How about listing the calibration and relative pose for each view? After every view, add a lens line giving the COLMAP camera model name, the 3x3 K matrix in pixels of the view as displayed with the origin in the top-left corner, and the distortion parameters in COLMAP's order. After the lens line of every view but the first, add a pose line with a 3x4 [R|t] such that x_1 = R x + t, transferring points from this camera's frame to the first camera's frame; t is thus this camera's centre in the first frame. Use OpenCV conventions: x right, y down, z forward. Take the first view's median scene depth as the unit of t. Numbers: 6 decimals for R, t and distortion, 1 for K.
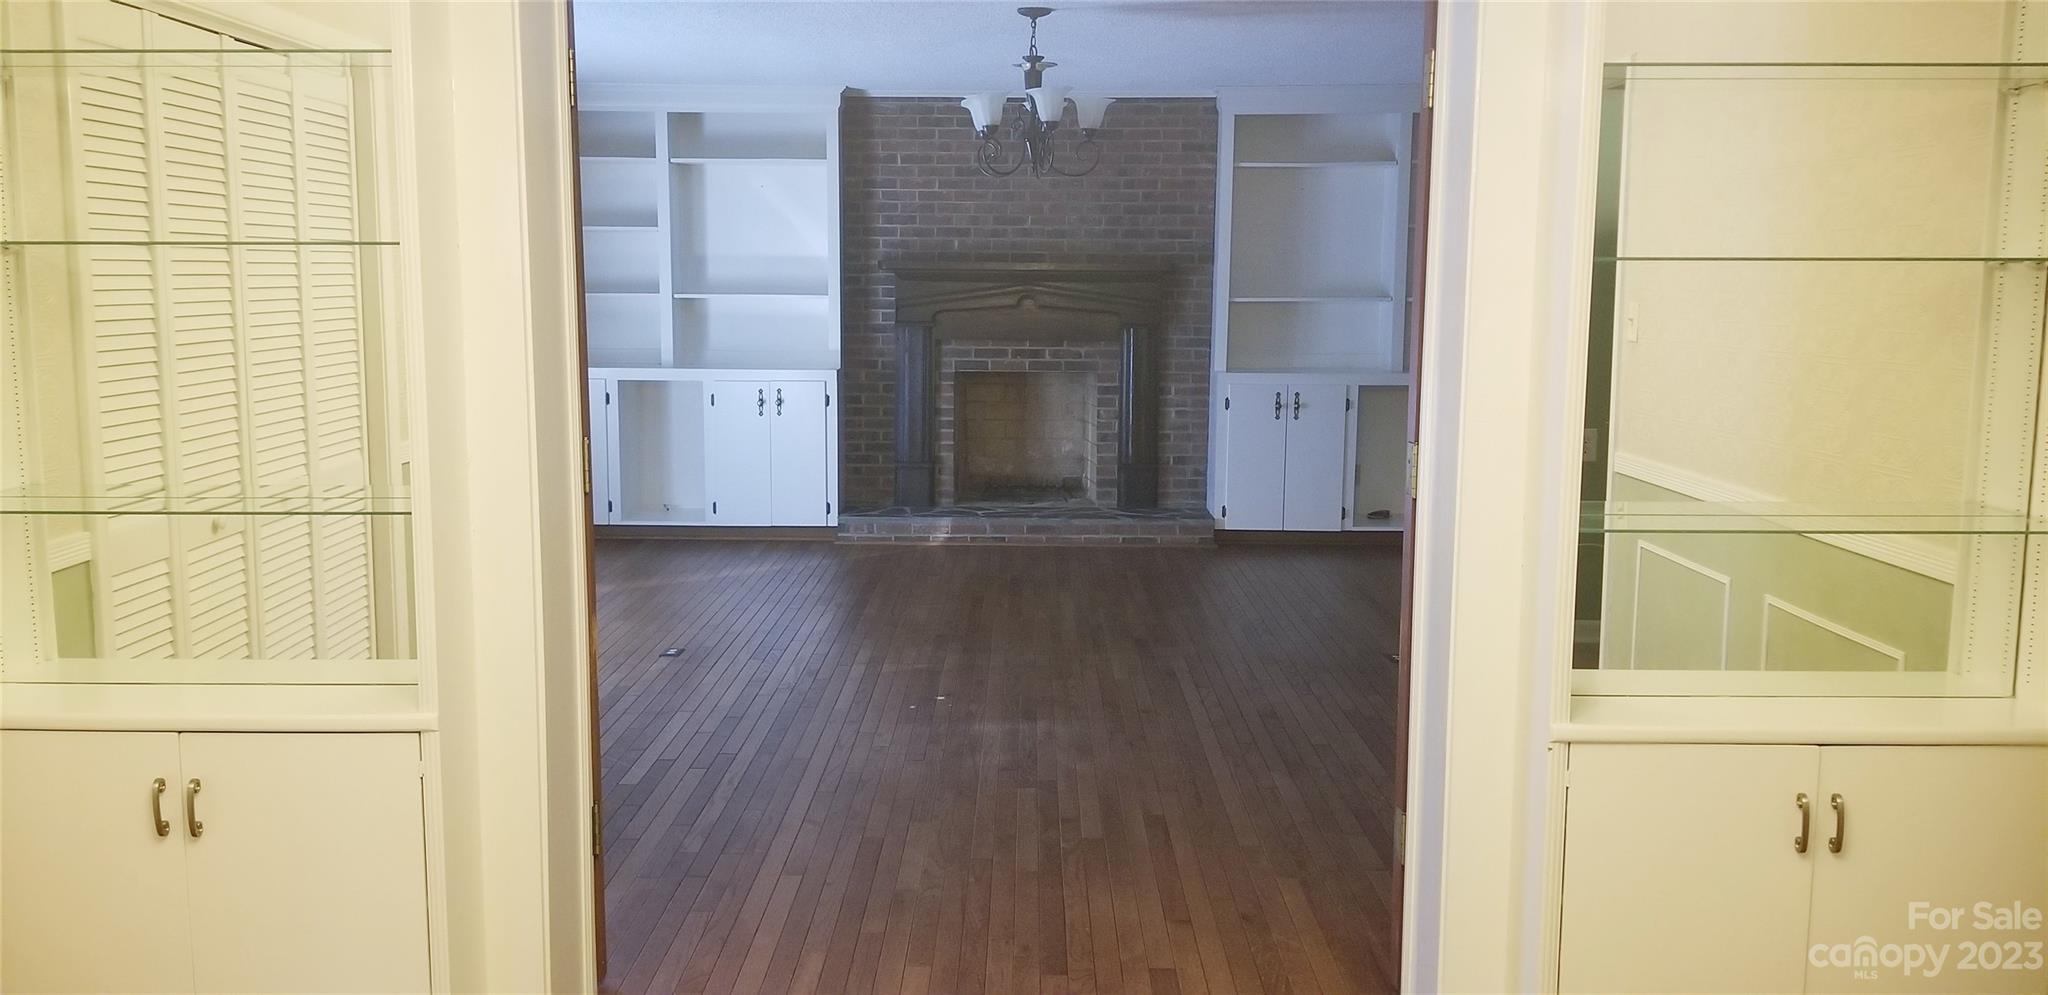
lens RADIAL K [[1591.9, 0, 994.8], [0, 1591.9, 504.4], [0, 0, 1]] dist [0.116682, -0.217330]
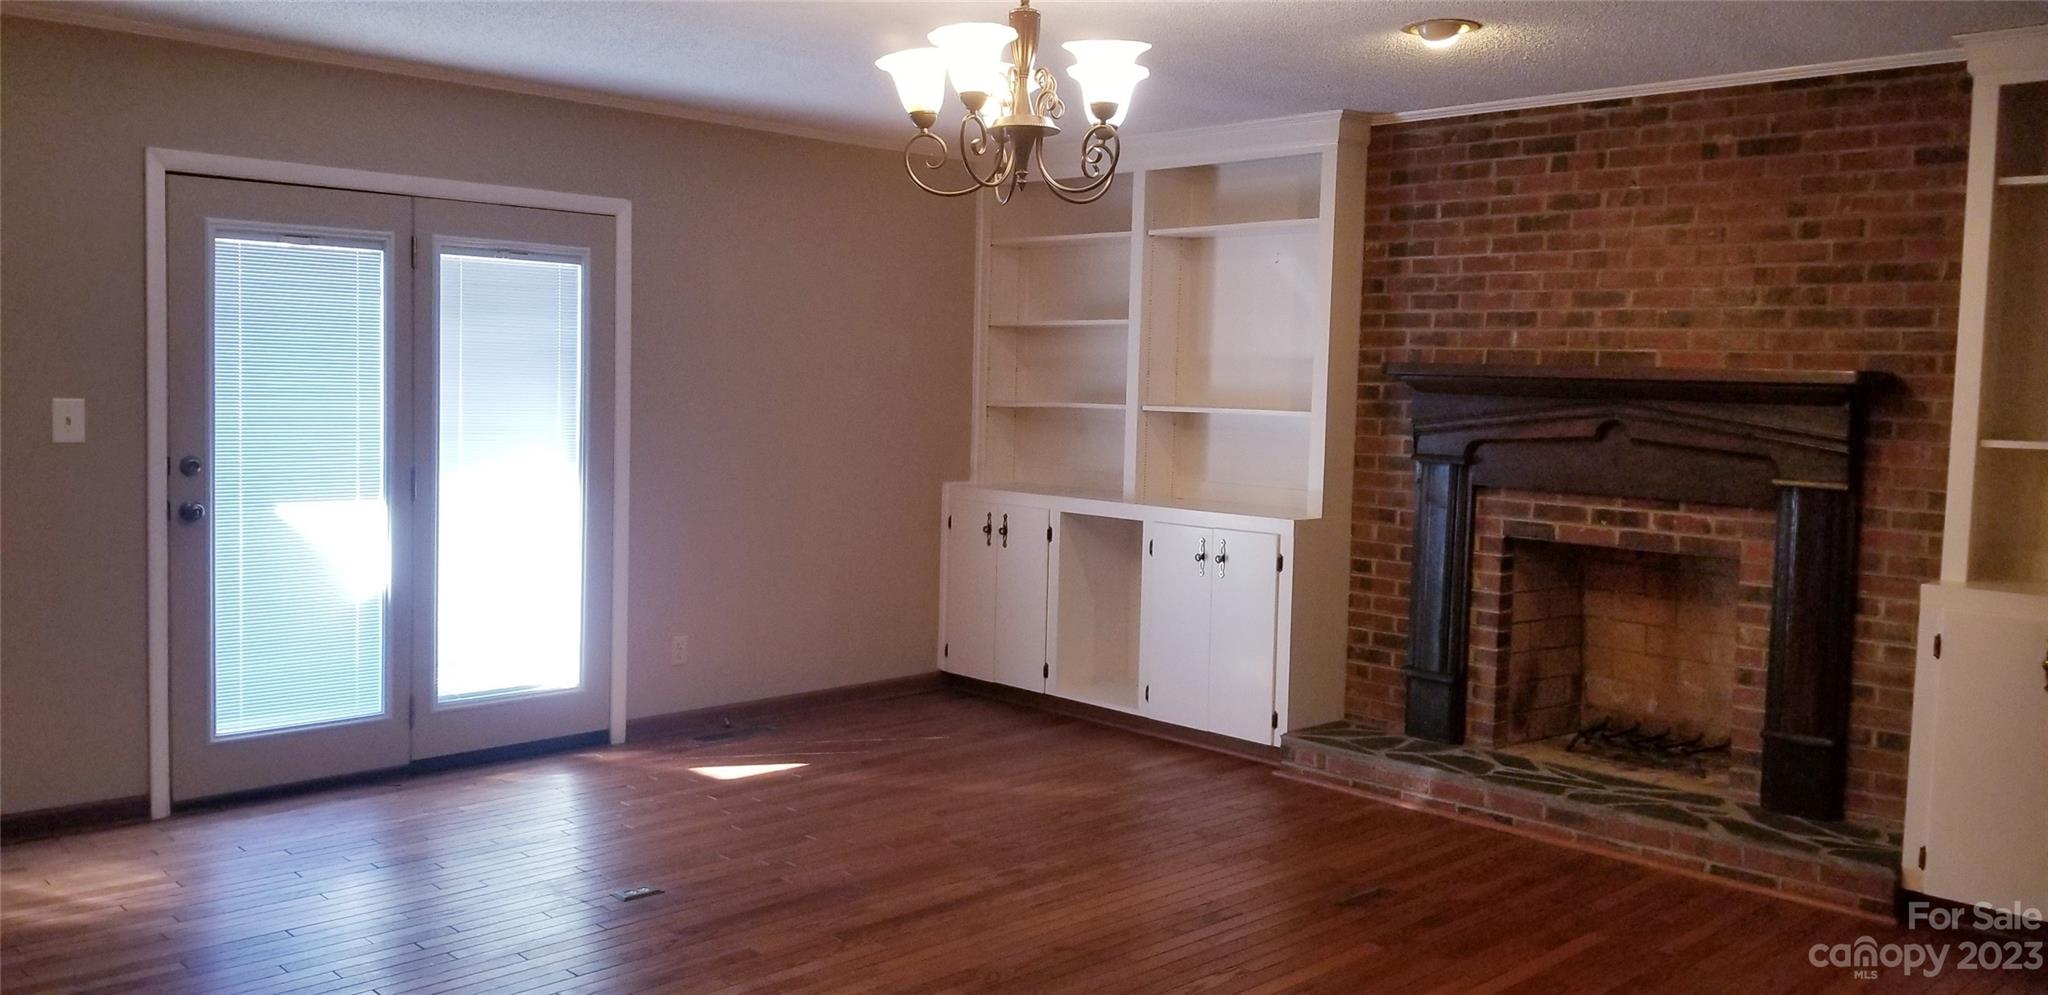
lens RADIAL K [[1592.9, 0, 1020.7], [0, 1592.9, 492.4], [0, 0, 1]] dist [0.109362, -0.213830]
pose [[0.702834, 0.064711, -0.708405, 0.293642], [-0.123779, 0.991787, -0.032209, -0.057908], [0.700502, 0.110323, 0.705071, 0.423148]]
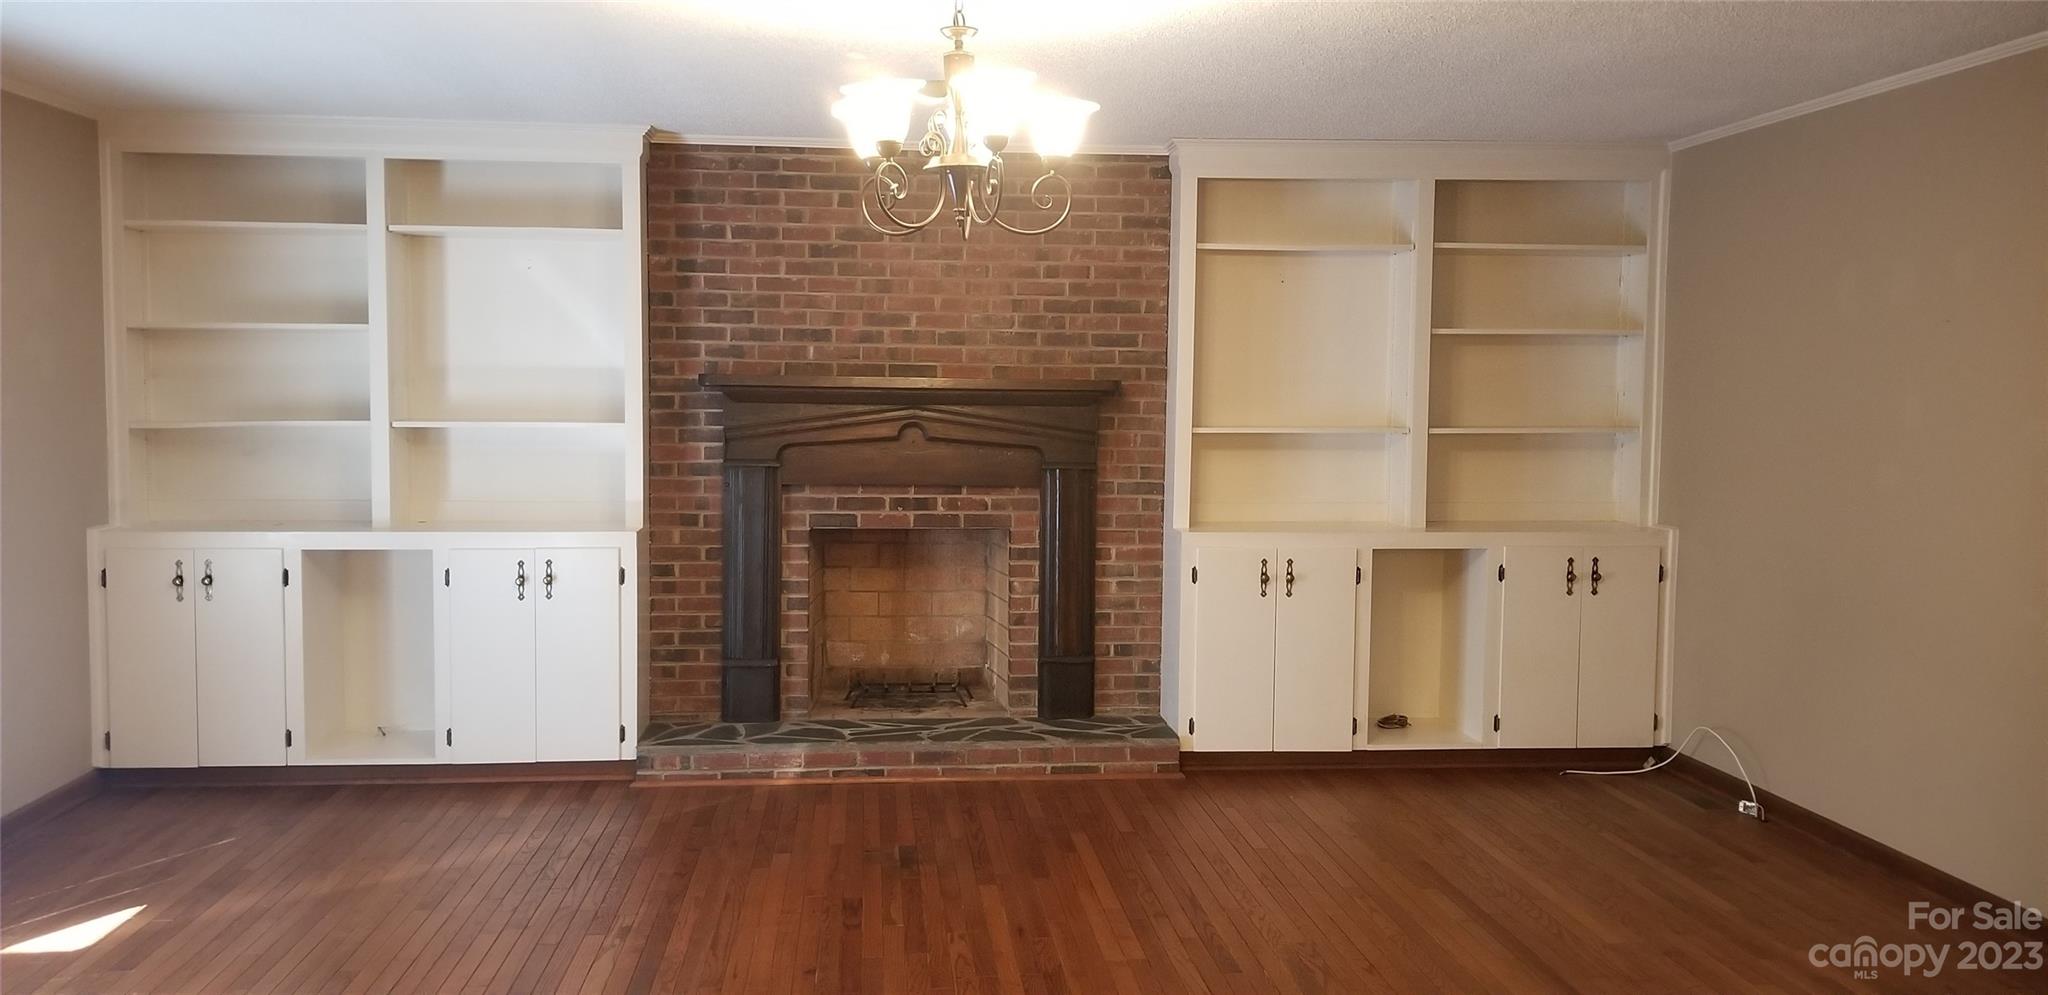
lens RADIAL K [[1591.9, 0, 994.8], [0, 1591.9, 504.4], [0, 0, 1]] dist [0.116682, -0.217330]
pose [[0.994772, -0.004030, 0.102045, -0.015578], [0.010942, 0.997675, -0.067260, -0.046690], [-0.101537, 0.068025, 0.992503, 0.292938]]
